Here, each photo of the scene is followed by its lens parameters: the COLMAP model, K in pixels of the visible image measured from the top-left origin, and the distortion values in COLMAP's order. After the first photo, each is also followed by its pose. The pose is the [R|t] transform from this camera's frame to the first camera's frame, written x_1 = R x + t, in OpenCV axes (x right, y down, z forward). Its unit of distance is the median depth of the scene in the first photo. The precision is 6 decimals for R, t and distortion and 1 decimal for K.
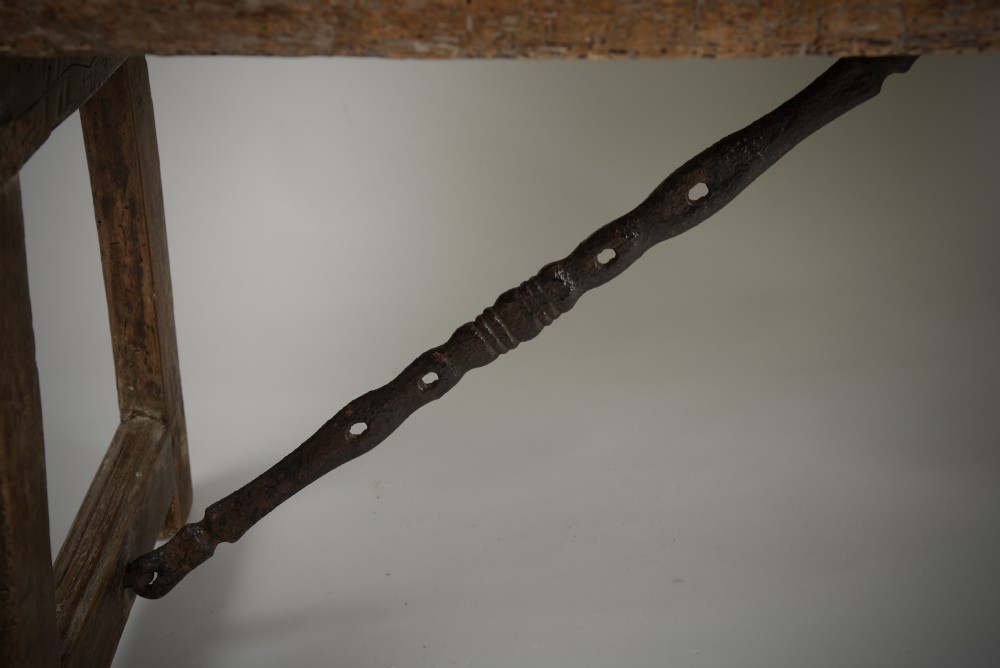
lens RADIAL K [[1369.8, 0, 500.0], [0, 1369.8, 334.0], [0, 0, 1]] dist [0.107528, -0.005122]
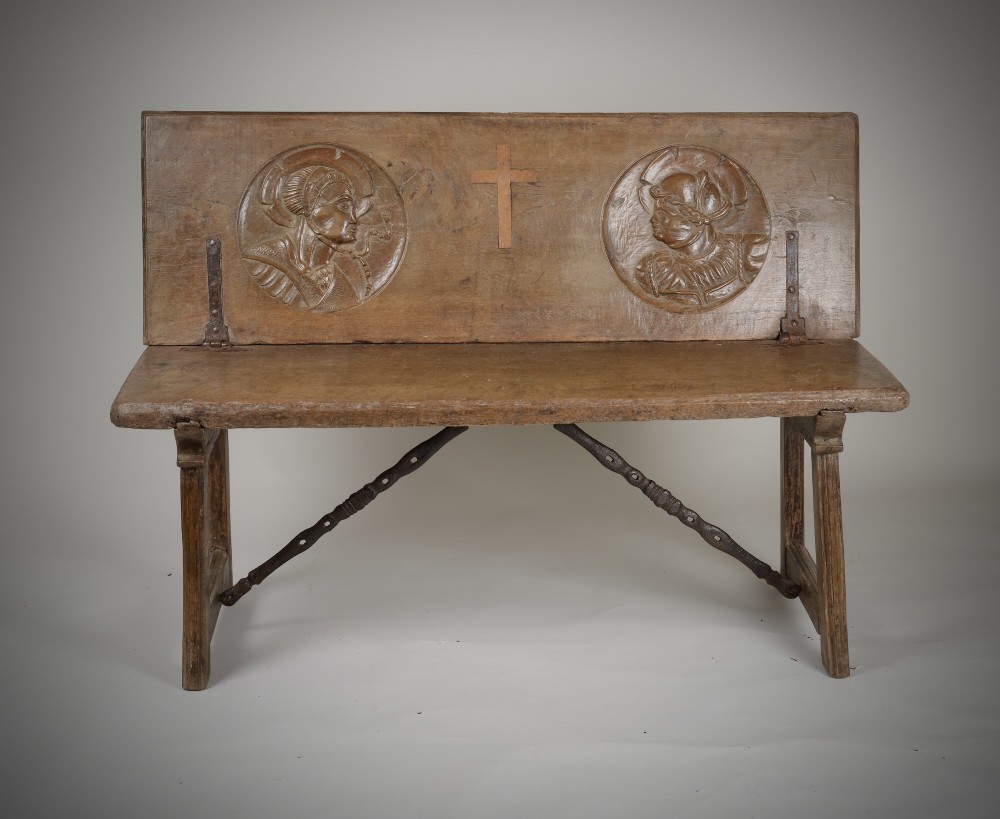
lens RADIAL K [[1491.2, 0, 500.0], [0, 1491.2, 409.5], [0, 0, 1]] dist [0.054720, 0.046473]
pose [[0.999460, -0.008227, 0.031824, 0.222807], [0.012504, 0.990543, -0.136630, 0.235209], [-0.030399, 0.136954, 0.990111, -2.252732]]
